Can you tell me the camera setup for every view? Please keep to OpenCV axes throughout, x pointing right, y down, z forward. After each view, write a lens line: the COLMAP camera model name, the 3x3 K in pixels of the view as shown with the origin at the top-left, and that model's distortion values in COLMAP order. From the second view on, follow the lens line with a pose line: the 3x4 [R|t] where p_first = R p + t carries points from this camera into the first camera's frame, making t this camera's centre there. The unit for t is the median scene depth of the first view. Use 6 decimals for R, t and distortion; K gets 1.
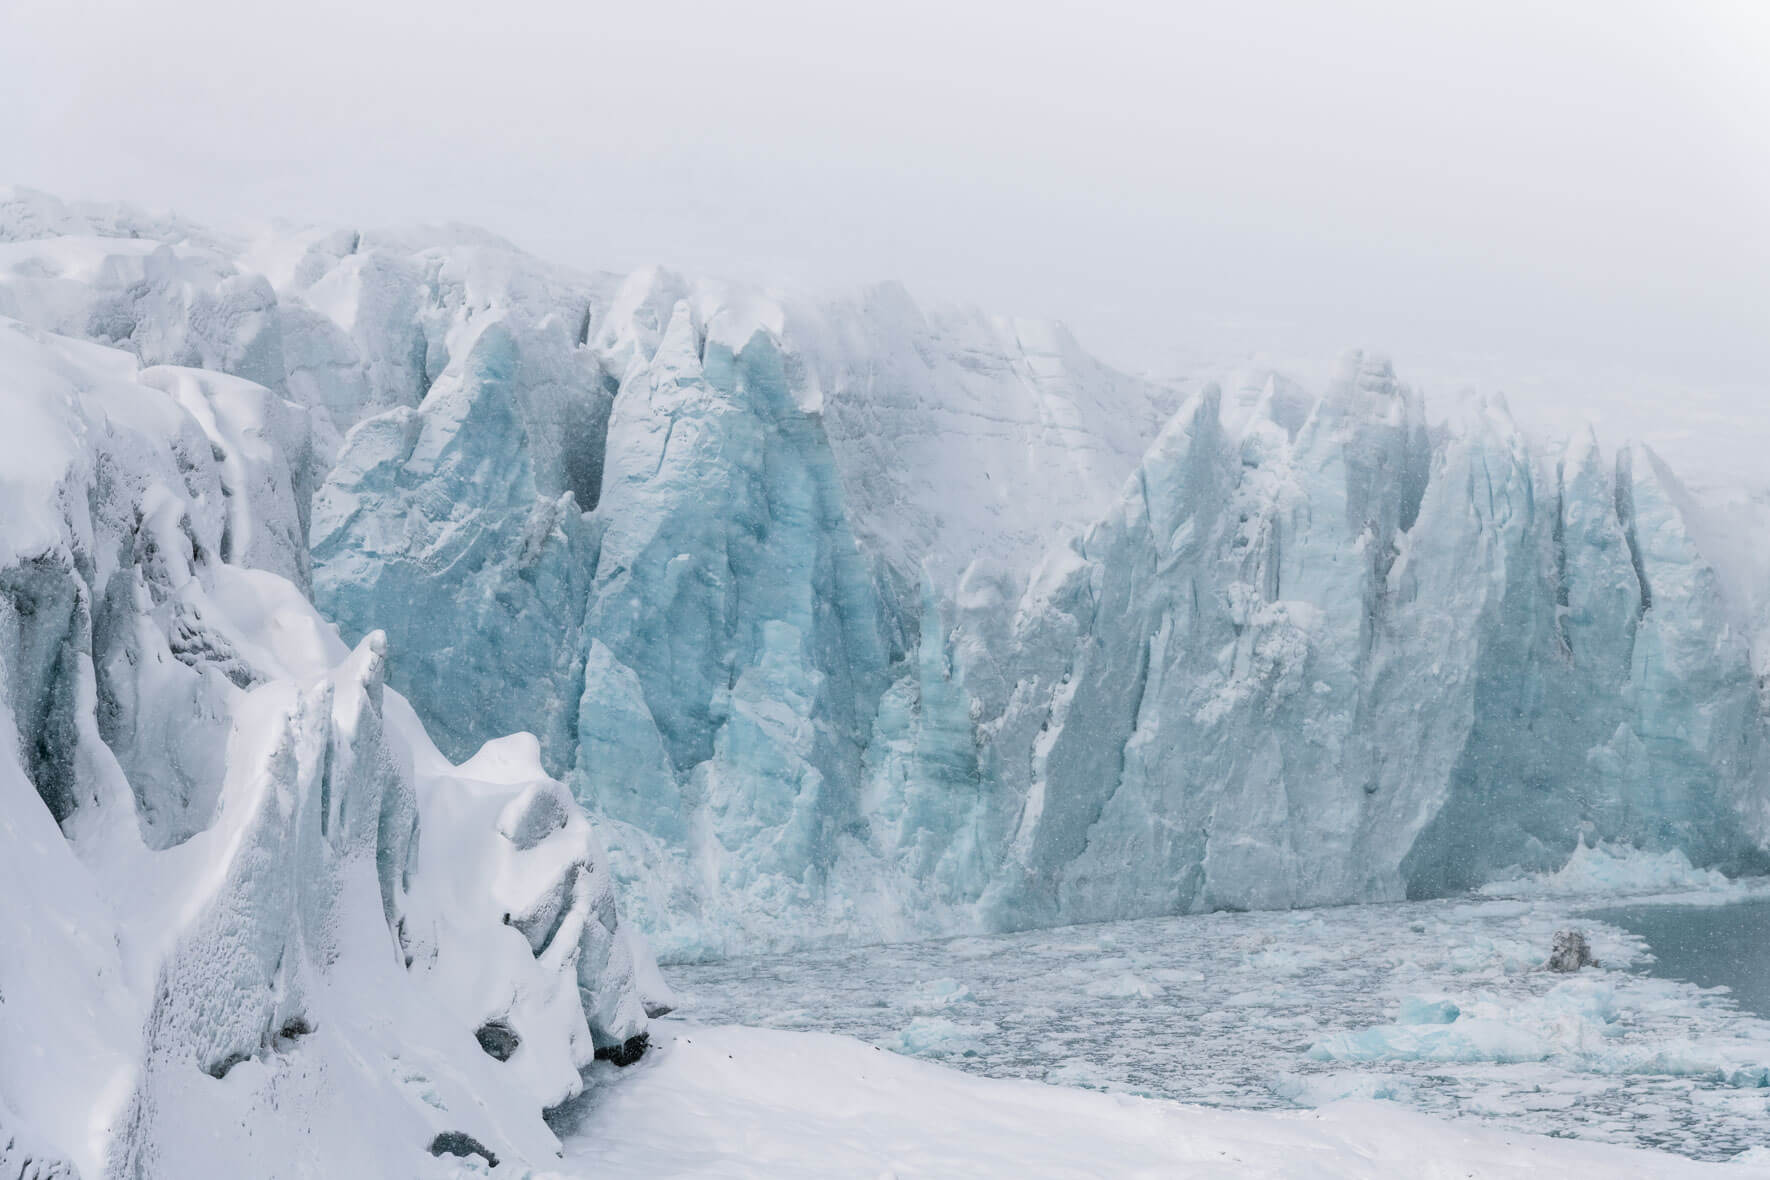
lens RADIAL K [[4362.8, 0, 899.5], [0, 4362.8, 600.3], [0, 0, 1]] dist [-0.041702, 0.000000]
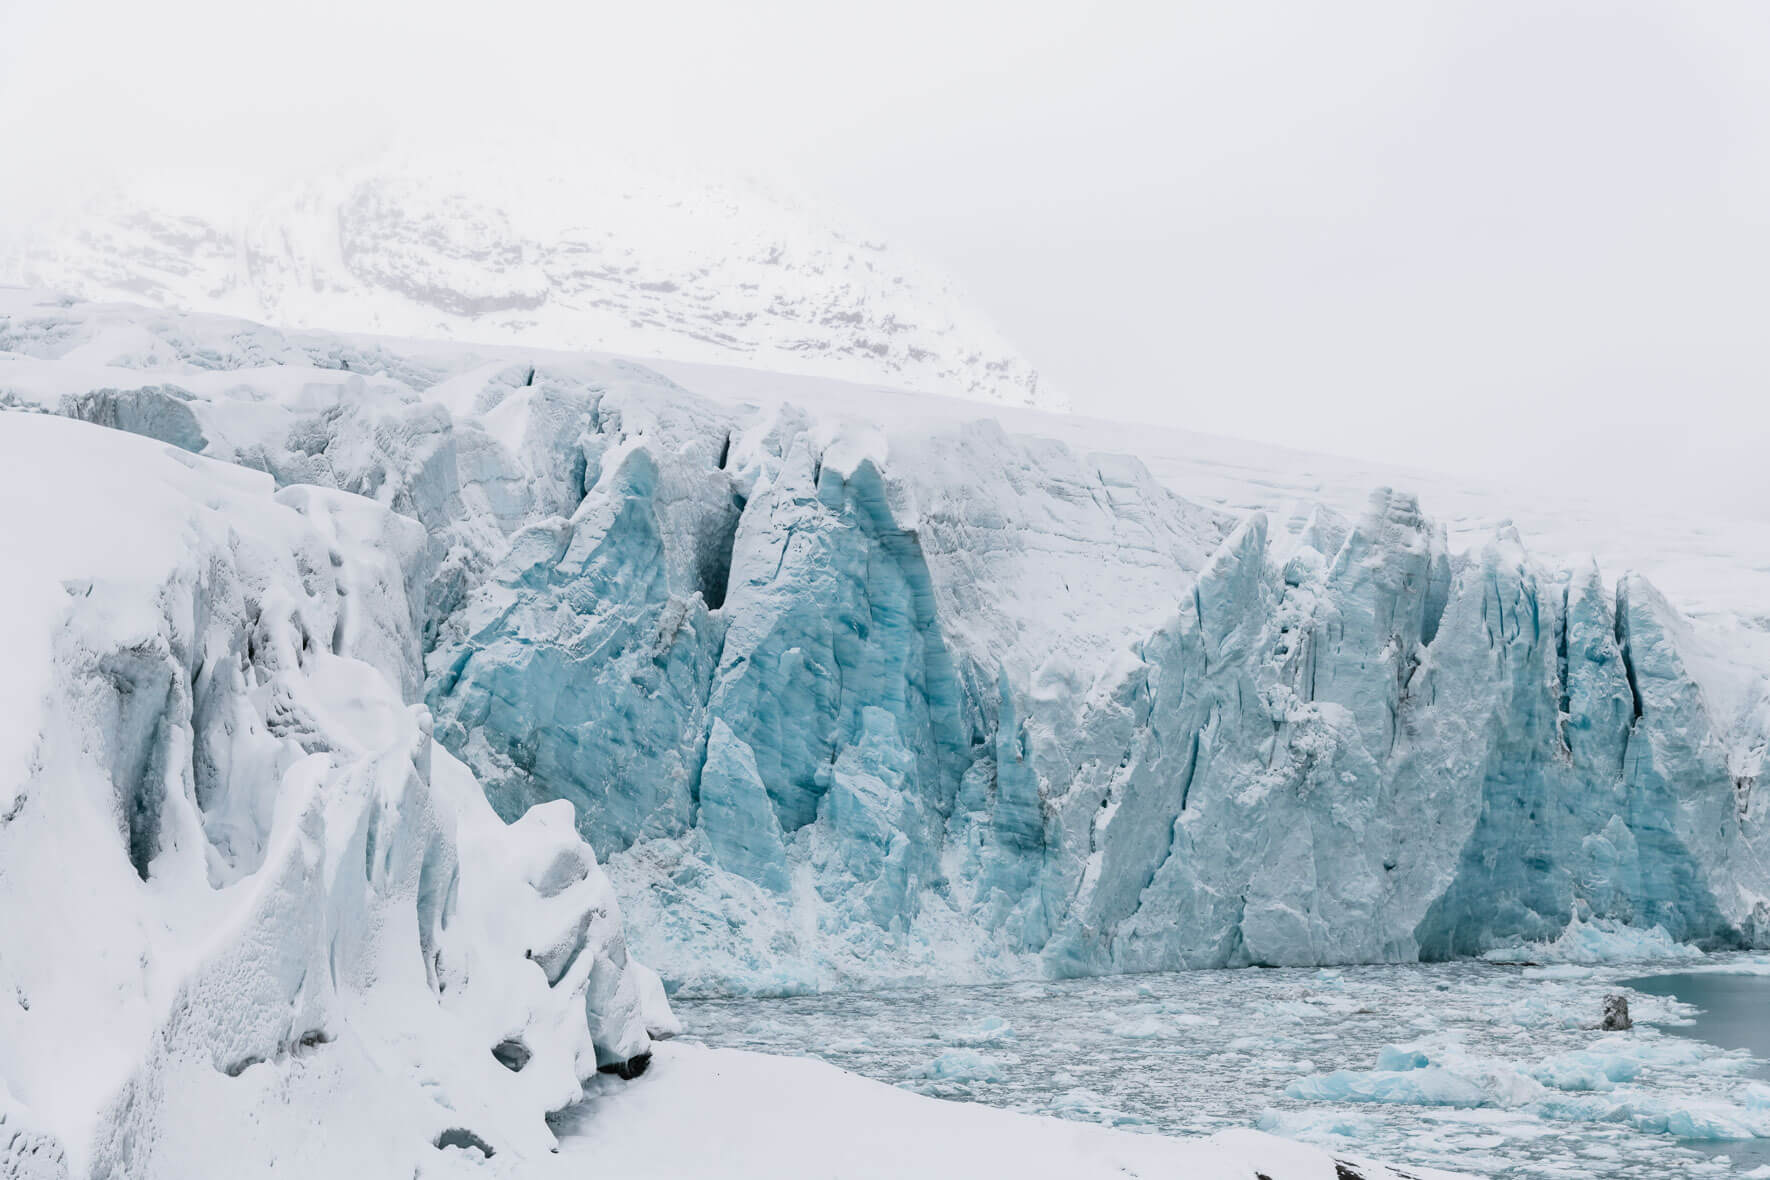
lens RADIAL K [[3768.6, 0, 874.5], [0, 3768.6, 579.3], [0, 0, 1]] dist [-0.001121, 0.000000]
pose [[0.998648, 0.027480, -0.044127, 0.015857], [-0.028717, 0.999205, -0.027643, -0.001545], [0.043332, 0.028873, 0.998643, -0.014331]]
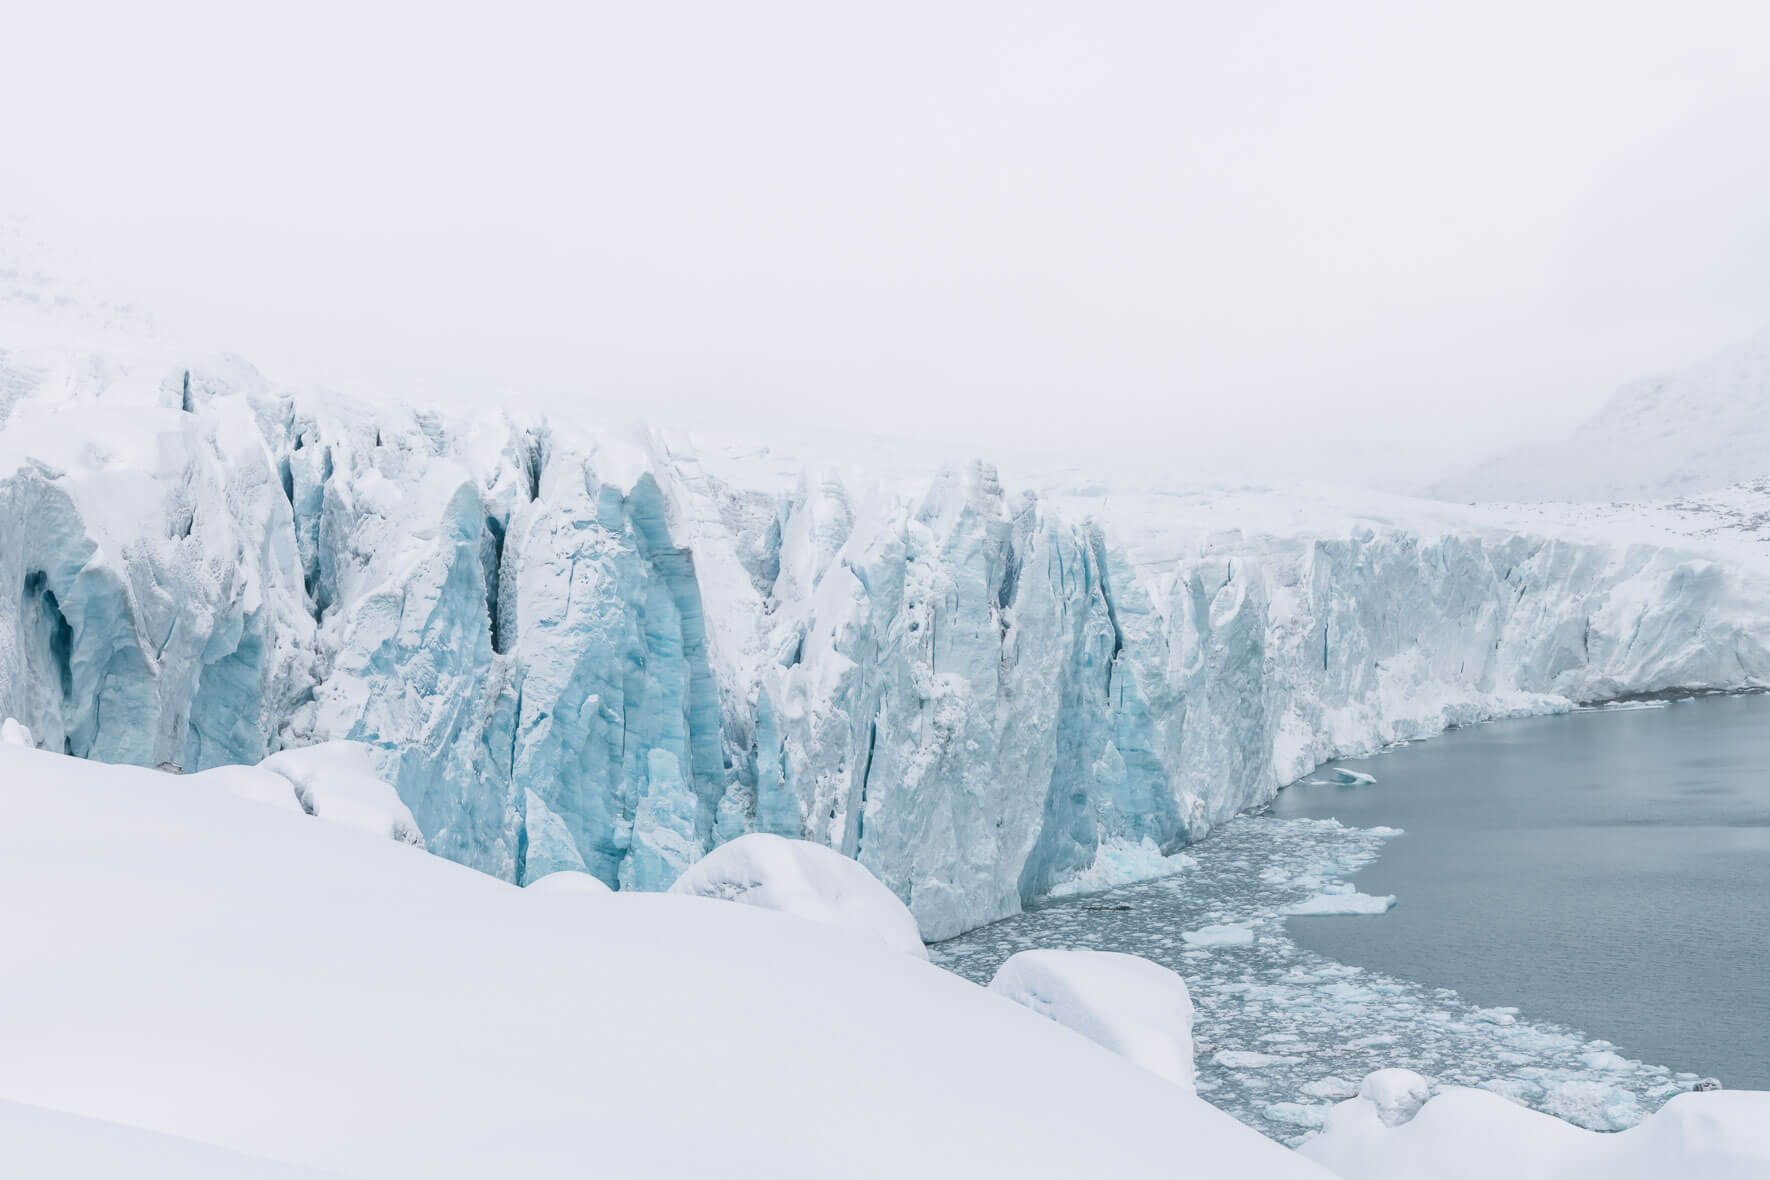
lens RADIAL K [[2577.6, 0, 868.7], [0, 2577.6, 575.9], [0, 0, 1]] dist [0.055413, 0.000000]
pose [[0.958002, -0.019413, 0.286104, -0.157494], [0.014245, 0.999696, 0.020133, -0.048953], [-0.286408, -0.015212, 0.957987, 0.396229]]
